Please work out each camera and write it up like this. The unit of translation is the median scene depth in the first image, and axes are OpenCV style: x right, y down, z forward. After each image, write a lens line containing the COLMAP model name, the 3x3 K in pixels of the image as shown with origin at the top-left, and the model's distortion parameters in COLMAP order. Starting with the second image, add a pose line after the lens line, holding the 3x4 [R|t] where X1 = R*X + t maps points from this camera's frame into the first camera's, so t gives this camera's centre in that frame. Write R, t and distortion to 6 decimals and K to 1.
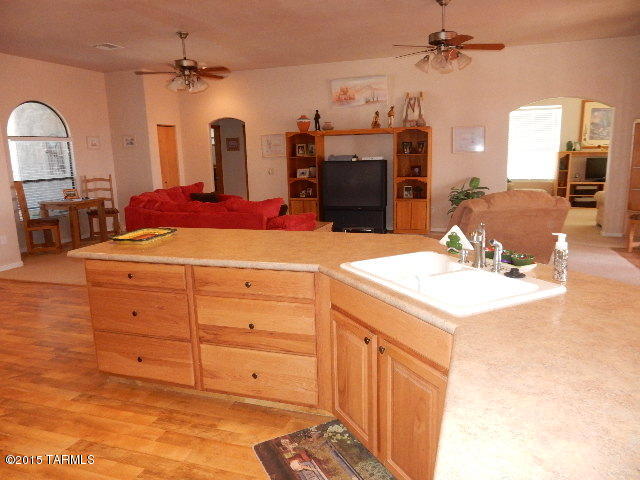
lens RADIAL K [[470.1, 0, 321.5], [0, 470.1, 237.9], [0, 0, 1]] dist [-0.008759, 0.001337]
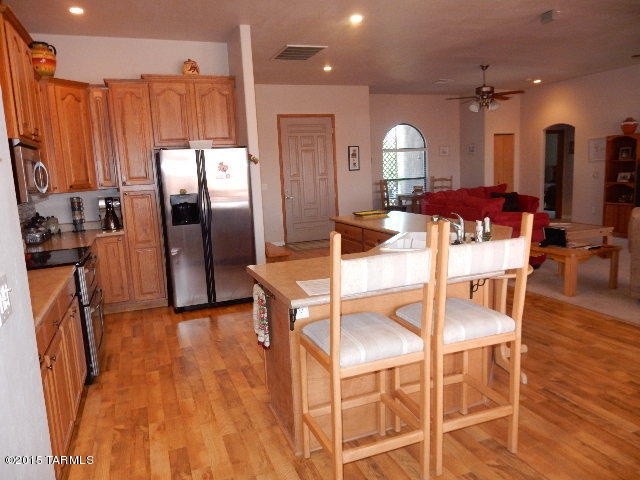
lens RADIAL K [[470.1, 0, 320.4], [0, 470.1, 239.2], [0, 0, 1]] dist [-0.008759, 0.001337]
pose [[0.637454, 0.115876, -0.761725, 0.330227], [-0.112972, 0.991998, 0.056364, 0.005657], [0.762161, 0.050124, 0.645444, -0.100320]]
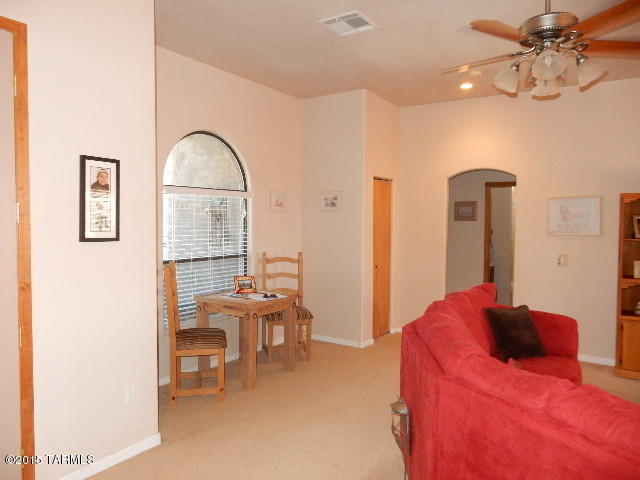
lens RADIAL K [[470.1, 0, 316.3], [0, 470.1, 240.1], [0, 0, 1]] dist [-0.008759, 0.001337]
pose [[0.968493, 0.051848, -0.243585, -0.287452], [-0.083553, 0.989046, -0.121680, -0.079206], [0.234608, 0.138199, 0.962216, 0.416573]]
